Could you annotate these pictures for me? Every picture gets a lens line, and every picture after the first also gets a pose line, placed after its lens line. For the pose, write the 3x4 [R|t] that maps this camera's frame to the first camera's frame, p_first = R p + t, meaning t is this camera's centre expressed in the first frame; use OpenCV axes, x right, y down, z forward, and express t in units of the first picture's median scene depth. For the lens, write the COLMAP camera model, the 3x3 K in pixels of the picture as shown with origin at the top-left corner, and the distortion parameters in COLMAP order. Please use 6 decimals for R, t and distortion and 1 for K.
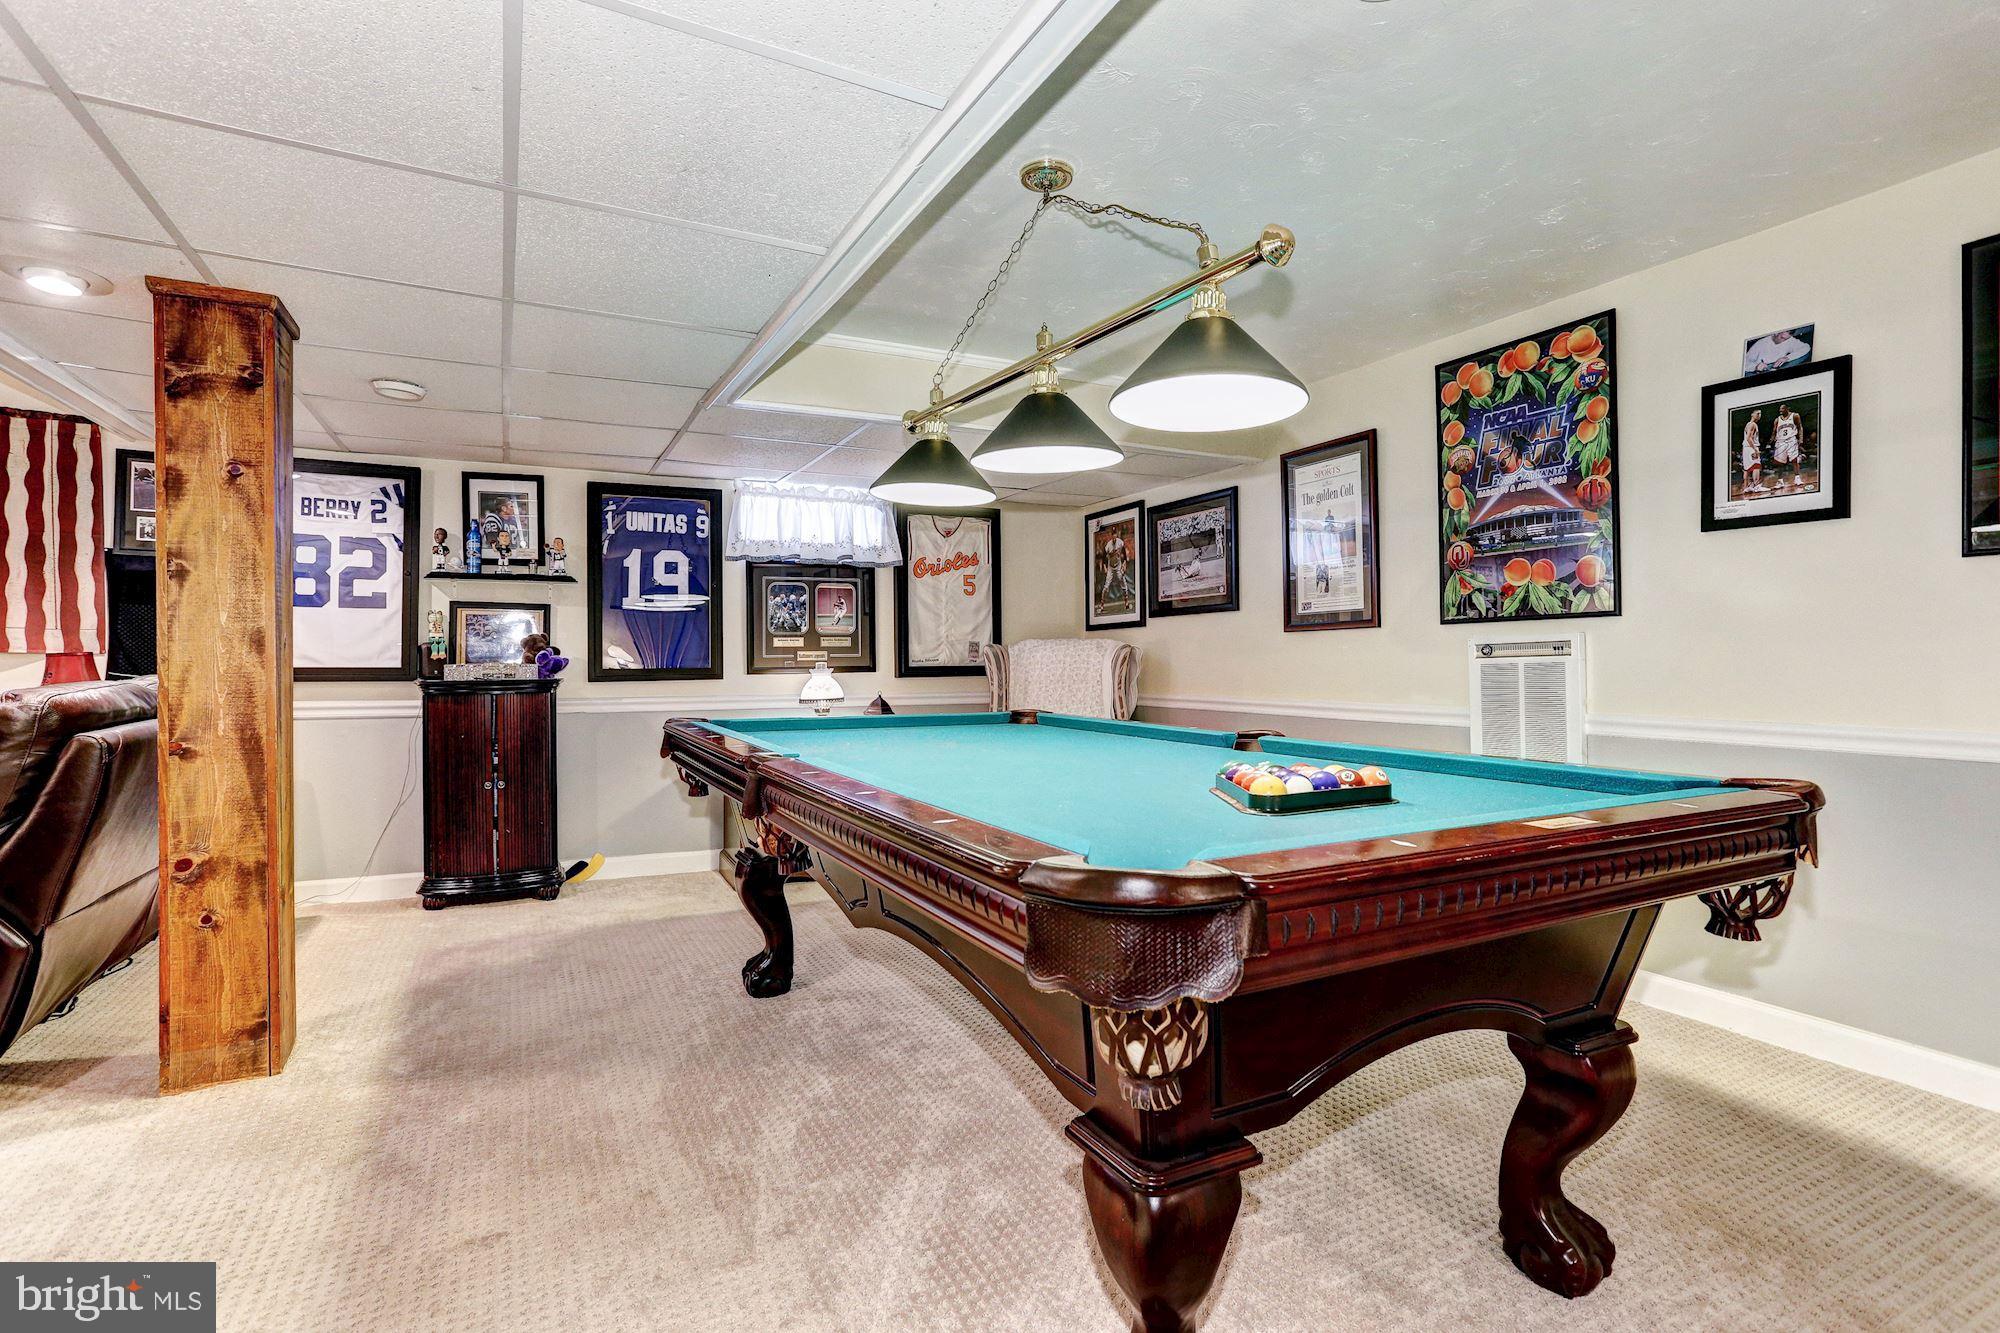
lens RADIAL K [[973.7, 0, 989.1], [0, 973.7, 659.9], [0, 0, 1]] dist [-0.051841, 0.031716]
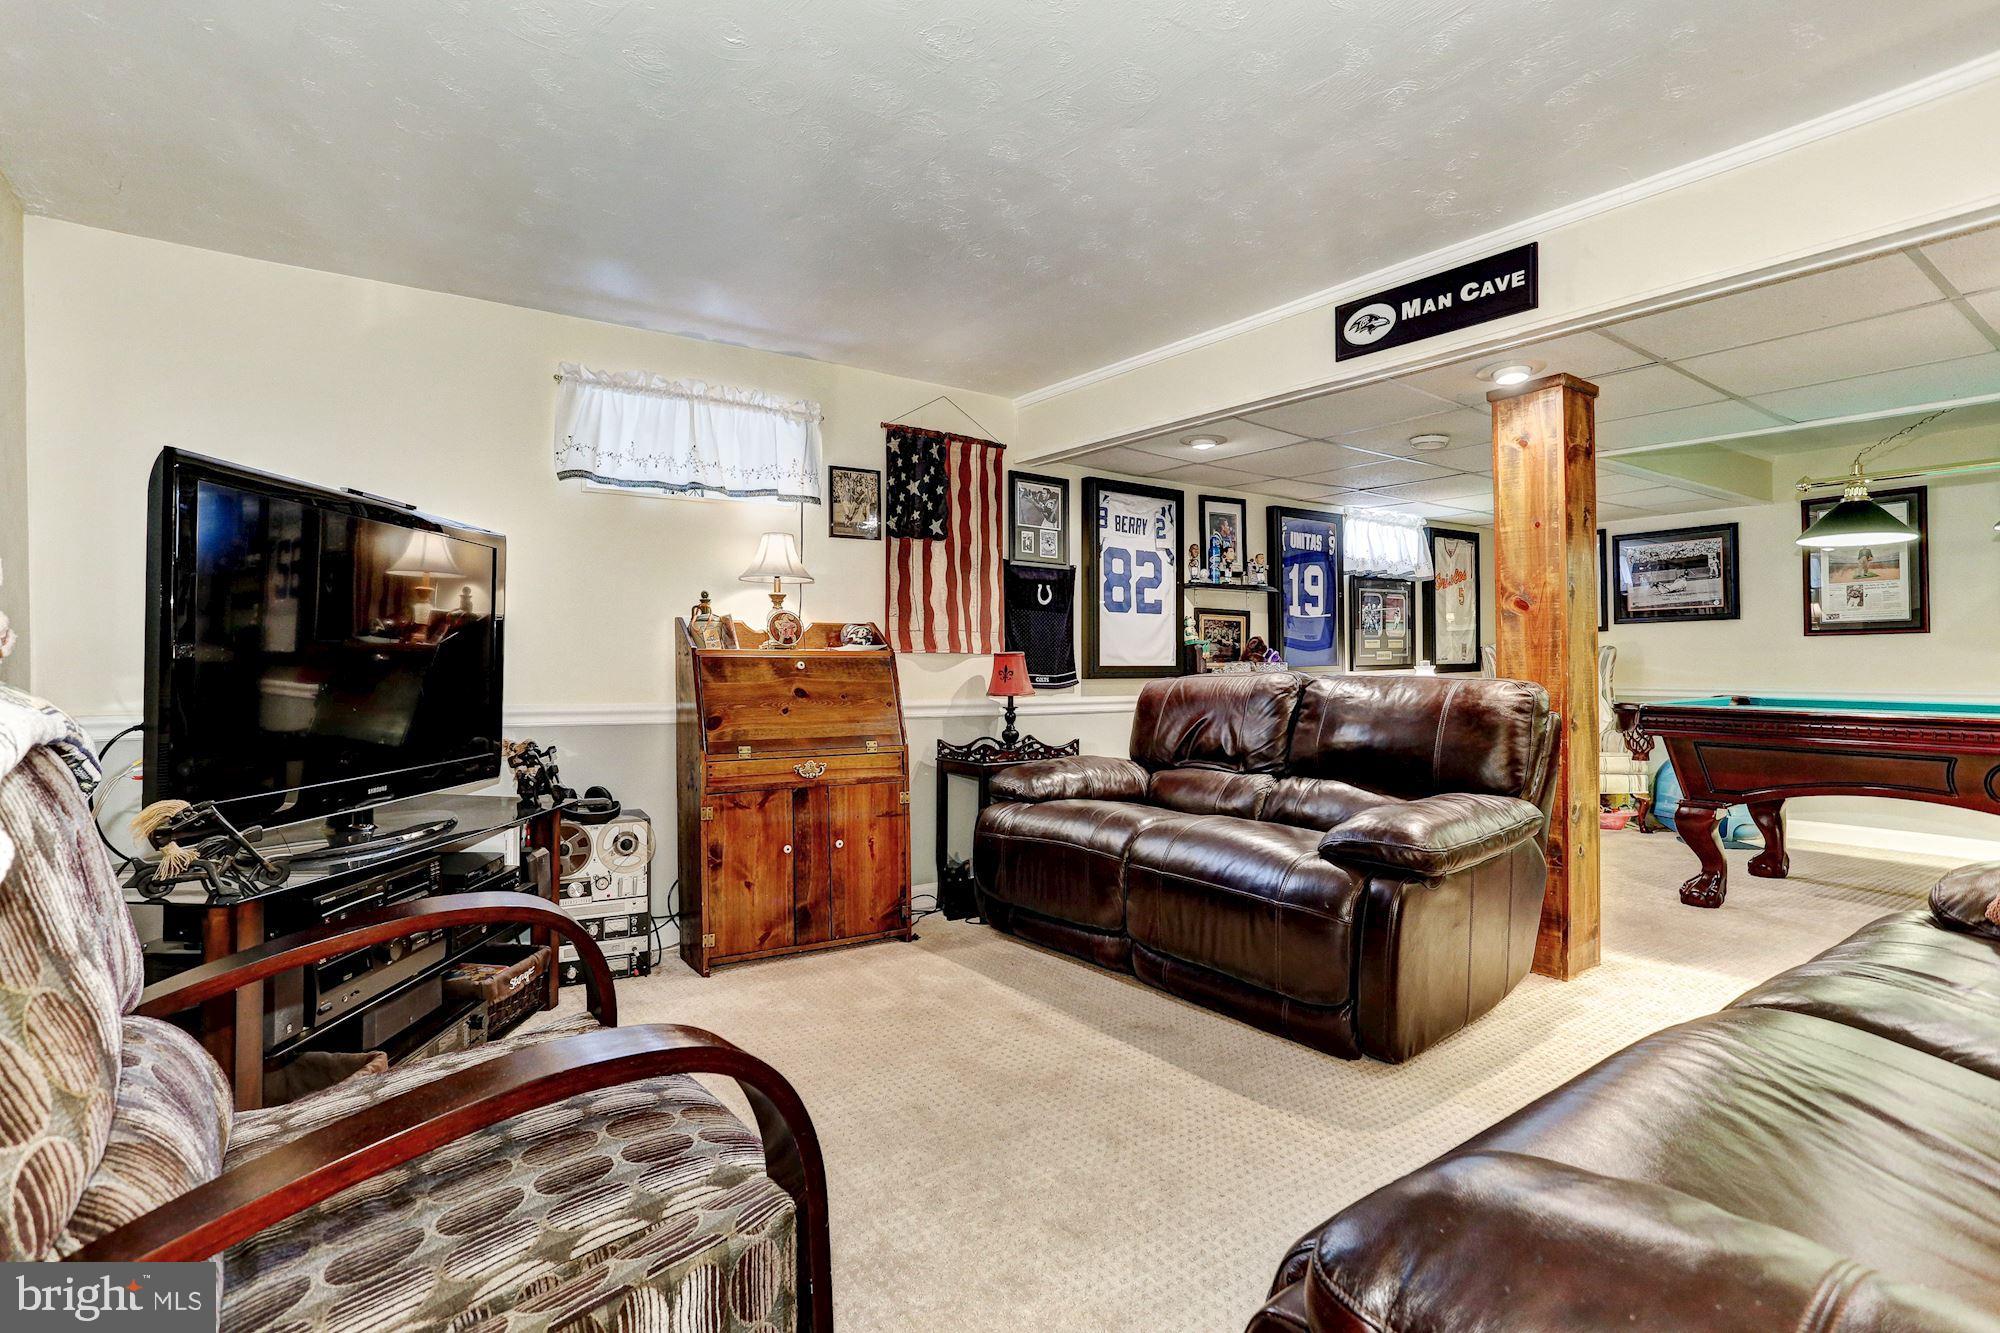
lens RADIAL K [[973.7, 0, 989.1], [0, 973.7, 659.9], [0, 0, 1]] dist [-0.051841, 0.031716]
pose [[0.987407, -0.003543, 0.158162, -1.012104], [0.003857, 0.999991, -0.001684, 0.001858], [-0.158155, 0.002273, 0.987412, -0.105380]]
